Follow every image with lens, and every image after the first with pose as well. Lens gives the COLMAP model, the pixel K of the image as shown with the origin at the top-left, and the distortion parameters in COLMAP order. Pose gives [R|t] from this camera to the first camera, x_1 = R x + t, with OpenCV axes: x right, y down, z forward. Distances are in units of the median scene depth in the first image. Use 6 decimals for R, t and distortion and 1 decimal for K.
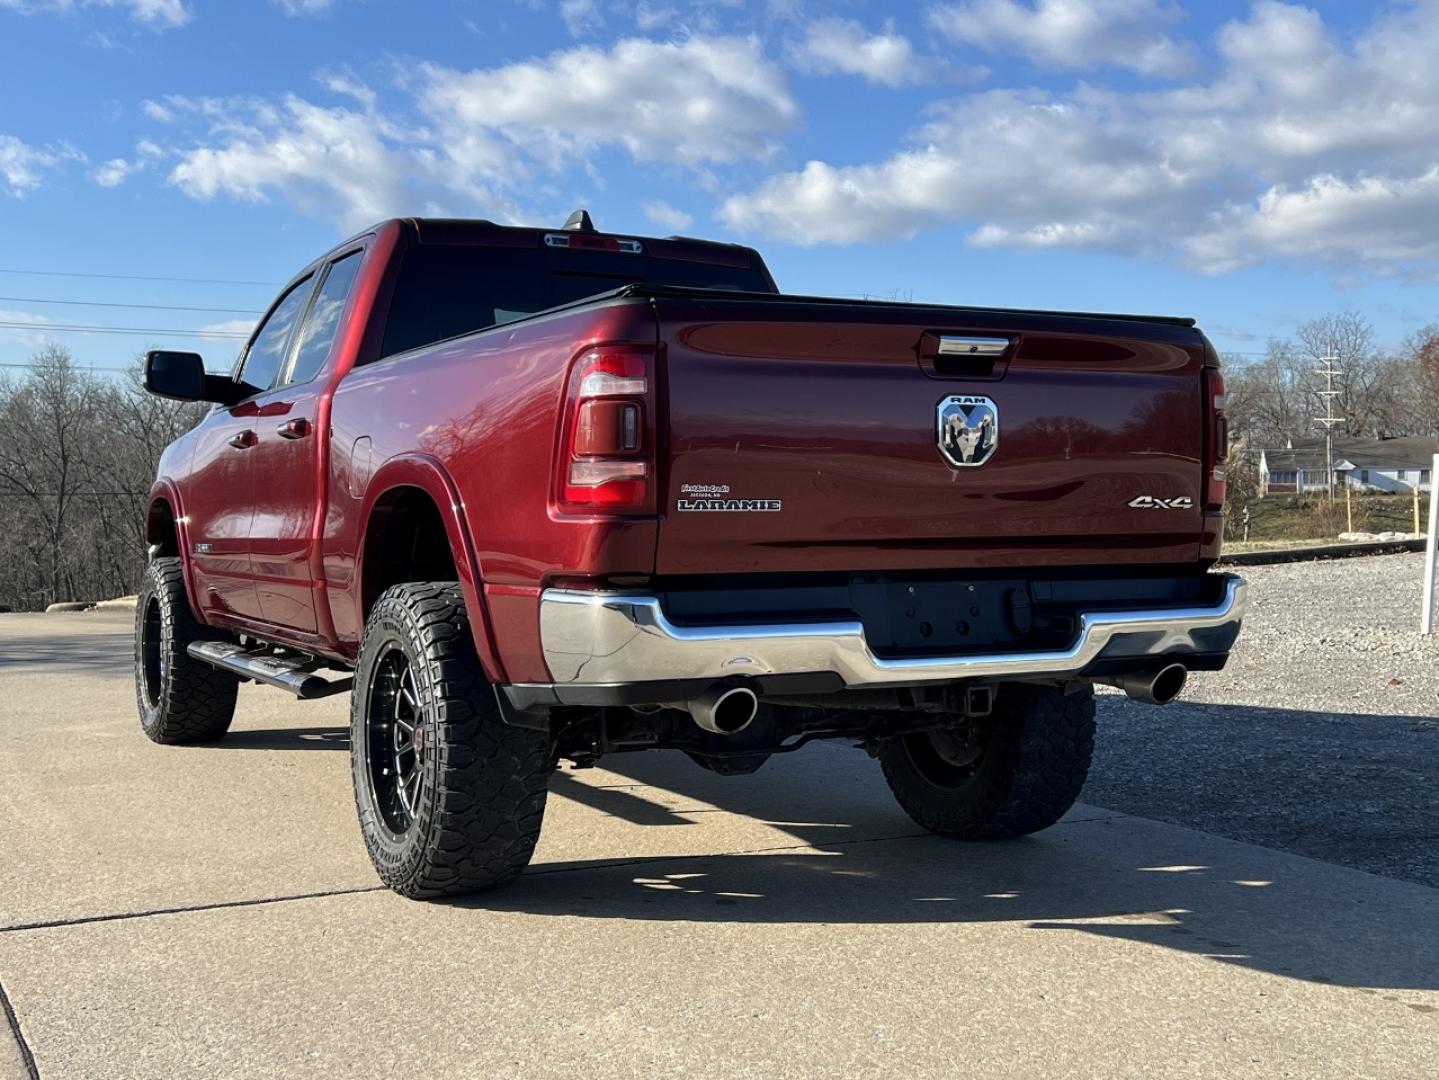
lens RADIAL K [[1810.9, 0, 719.5], [0, 1810.9, 540.0], [0, 0, 1]] dist [0.265966, -0.661808]
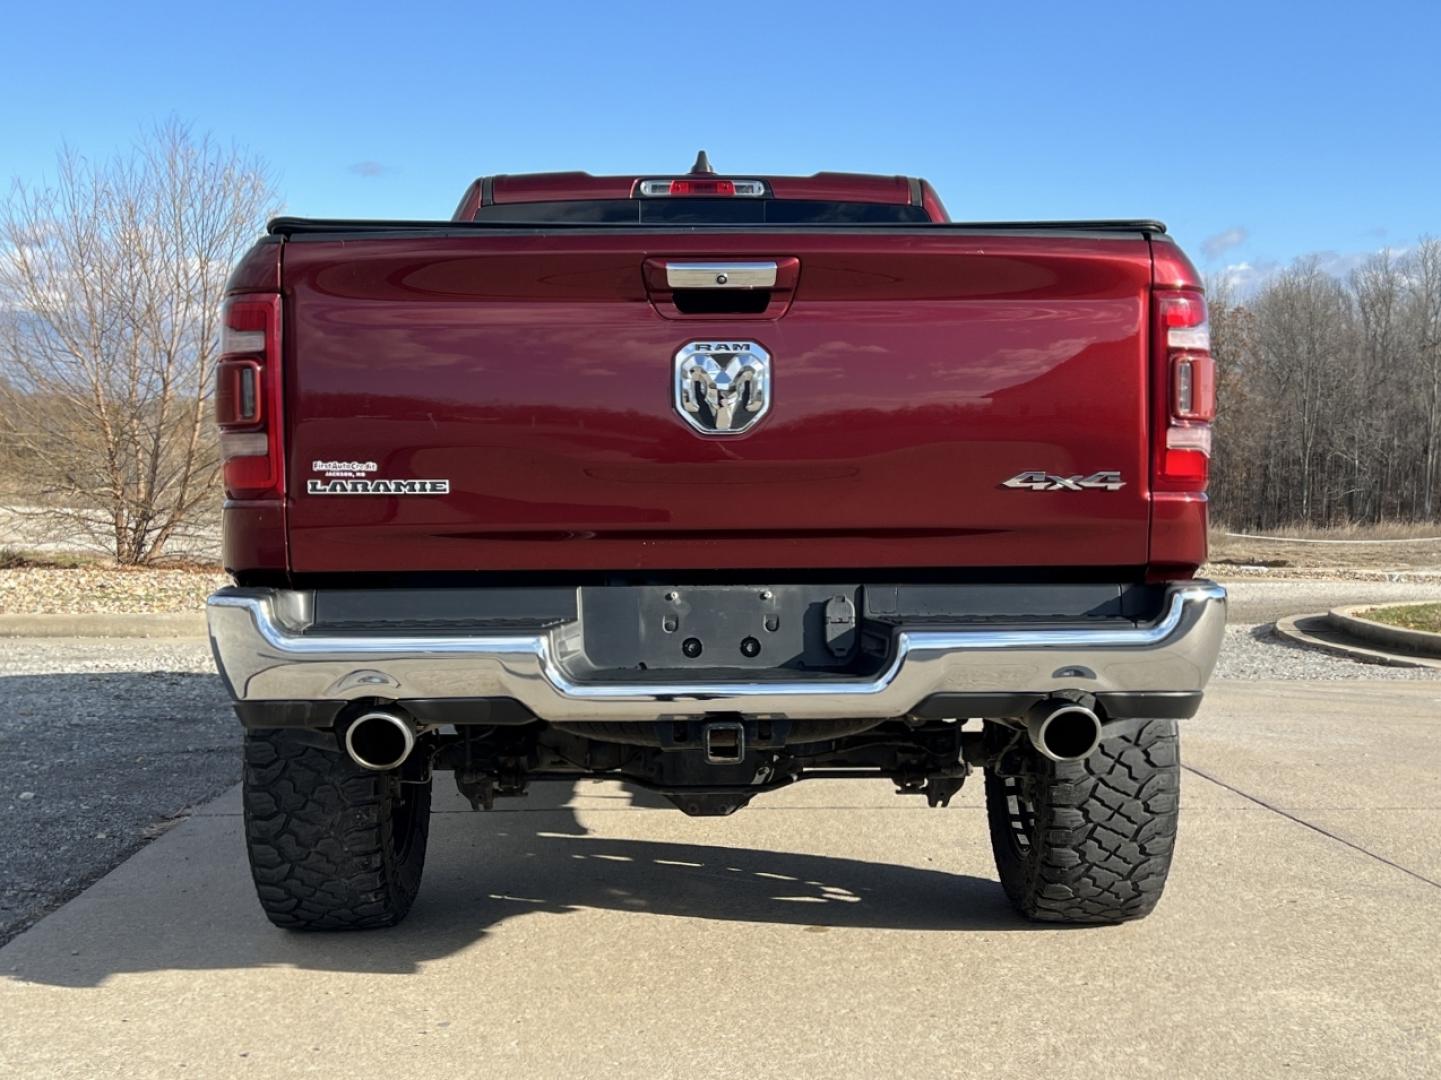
lens RADIAL K [[1757.7, 0, 725.0], [0, 1757.7, 554.0], [0, 0, 1]] dist [0.277934, -0.704942]
pose [[0.894902, 0.012431, -0.446090, 0.465907], [-0.004197, 0.999802, 0.019442, -0.004894], [0.446244, -0.015527, 0.894777, 0.342346]]
